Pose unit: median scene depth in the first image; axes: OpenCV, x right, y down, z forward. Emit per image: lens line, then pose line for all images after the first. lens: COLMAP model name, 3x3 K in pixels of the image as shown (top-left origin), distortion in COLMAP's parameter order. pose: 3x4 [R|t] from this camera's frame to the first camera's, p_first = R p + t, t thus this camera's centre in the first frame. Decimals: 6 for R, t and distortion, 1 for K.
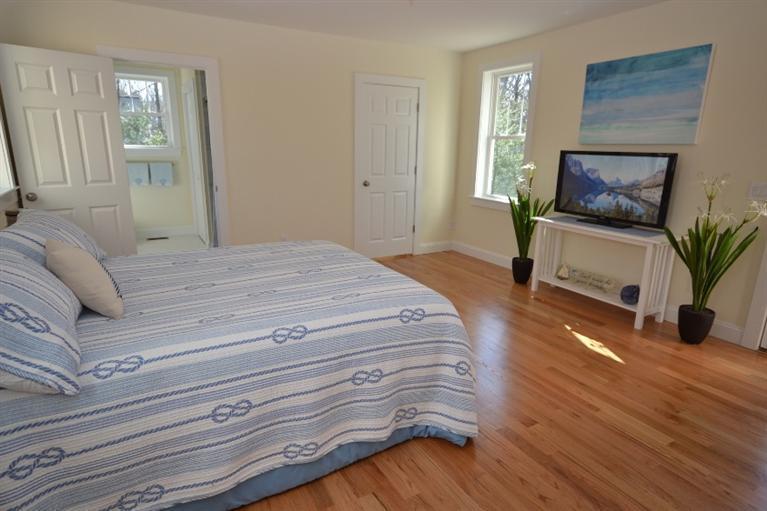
lens RADIAL K [[435.1, 0, 383.5], [0, 435.1, 255.5], [0, 0, 1]] dist [0.002698, 0.000509]
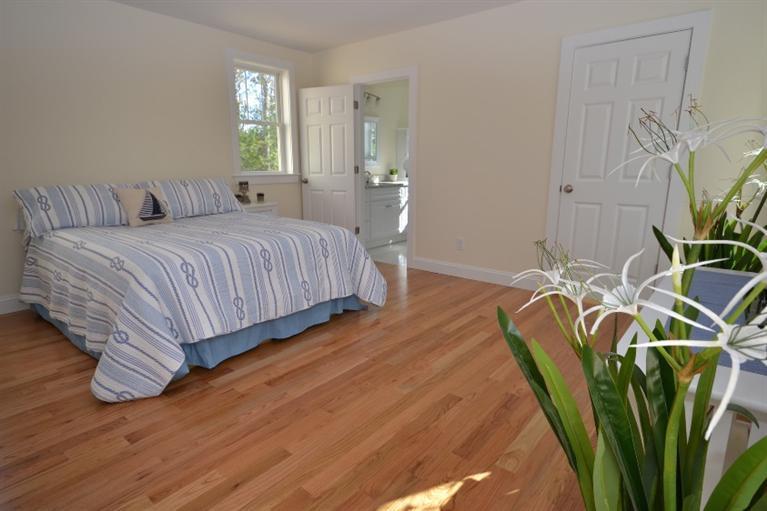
lens RADIAL K [[423.9, 0, 383.5], [0, 423.9, 255.5], [0, 0, 1]] dist [0.004494, 0.000898]
pose [[0.350642, 0.177893, -0.919459, 0.775791], [-0.223556, 0.969309, 0.102283, -0.089678], [0.909435, 0.169686, 0.379650, 0.702064]]
